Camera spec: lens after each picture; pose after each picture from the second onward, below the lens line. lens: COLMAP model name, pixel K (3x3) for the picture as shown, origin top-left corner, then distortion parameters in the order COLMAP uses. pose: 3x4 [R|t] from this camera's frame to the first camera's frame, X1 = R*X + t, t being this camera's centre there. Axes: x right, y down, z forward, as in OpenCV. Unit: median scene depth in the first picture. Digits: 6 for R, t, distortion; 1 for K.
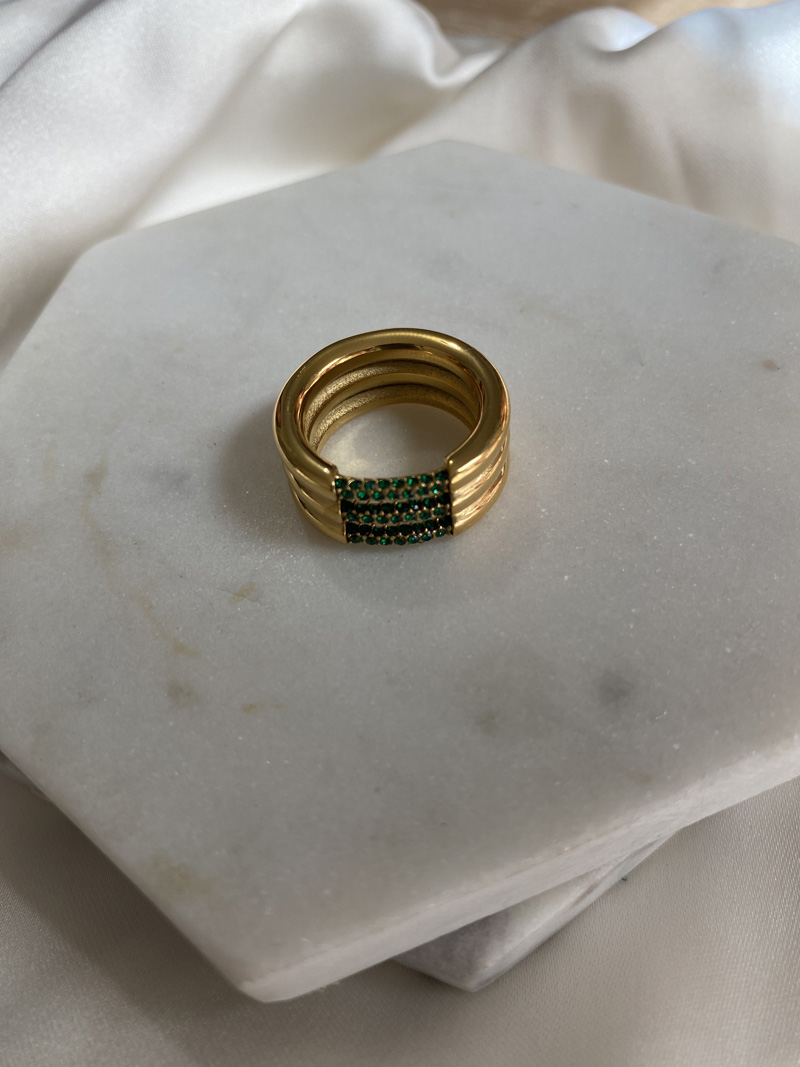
lens RADIAL K [[837.3, 0, 377.9], [0, 837.3, 535.7], [0, 0, 1]] dist [0.002668, -0.098499]
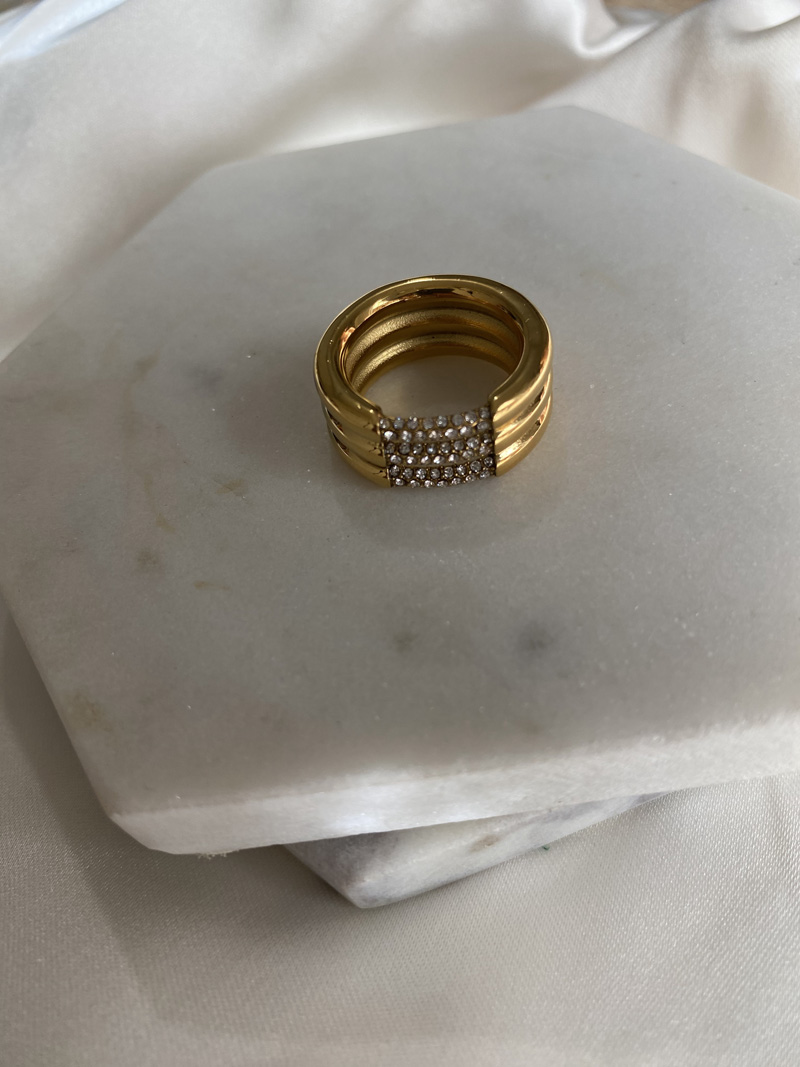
lens RADIAL K [[837.3, 0, 377.9], [0, 837.3, 535.7], [0, 0, 1]] dist [0.002668, -0.098499]
pose [[0.961466, 0.201682, -0.186834, 0.232245], [-0.198920, 0.979439, 0.033619, 0.057671], [0.189773, 0.004842, 0.981816, -0.009169]]
